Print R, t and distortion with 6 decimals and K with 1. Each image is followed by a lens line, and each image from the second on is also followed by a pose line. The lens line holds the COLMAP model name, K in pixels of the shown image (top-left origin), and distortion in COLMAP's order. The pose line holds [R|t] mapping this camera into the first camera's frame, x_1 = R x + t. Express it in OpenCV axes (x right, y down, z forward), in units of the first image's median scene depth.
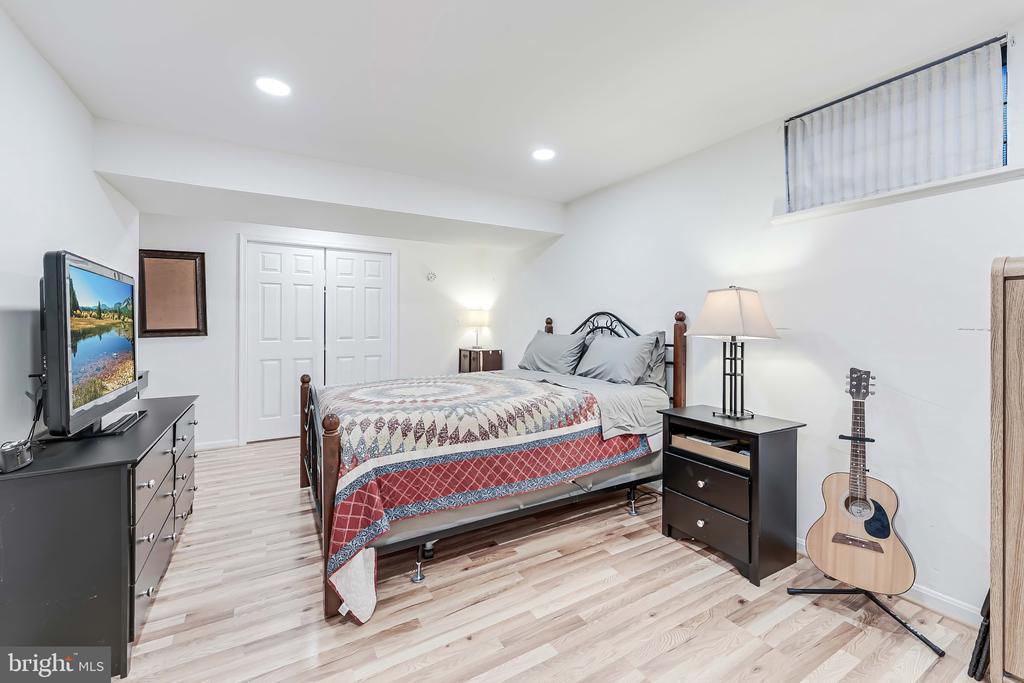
lens RADIAL K [[422.4, 0, 504.9], [0, 422.4, 325.9], [0, 0, 1]] dist [-0.000264, 0.000058]
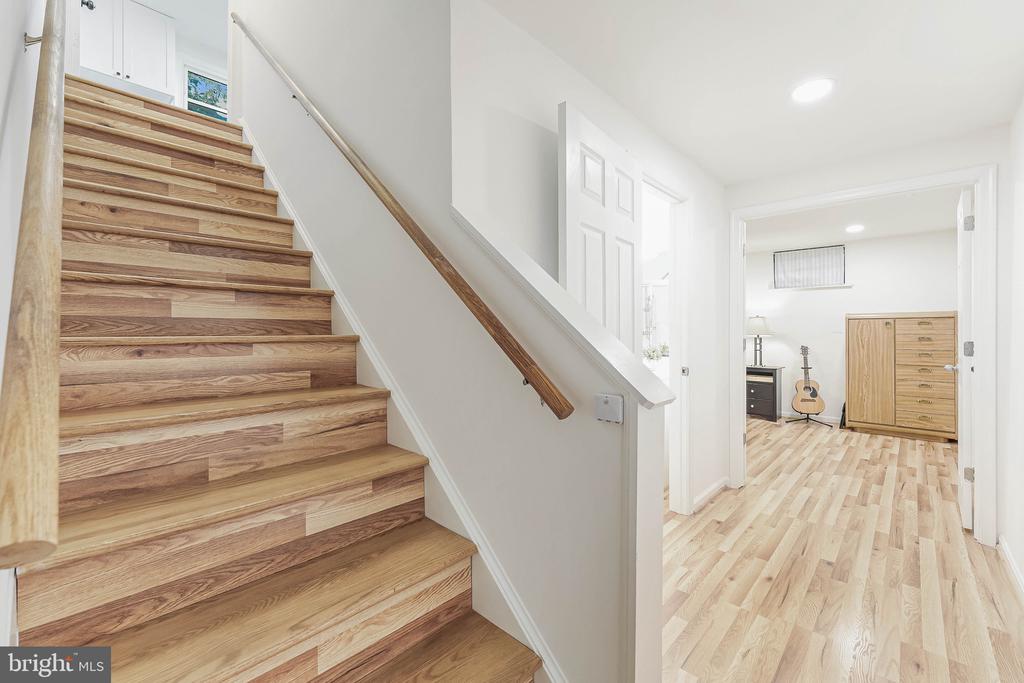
lens RADIAL K [[422.4, 0, 510.4], [0, 422.4, 335.7], [0, 0, 1]] dist [-0.000264, 0.000058]
pose [[0.952592, -0.004569, 0.304216, -2.089949], [0.001805, 0.999955, 0.009364, -0.001339], [-0.304245, -0.008371, 0.952557, -1.231825]]
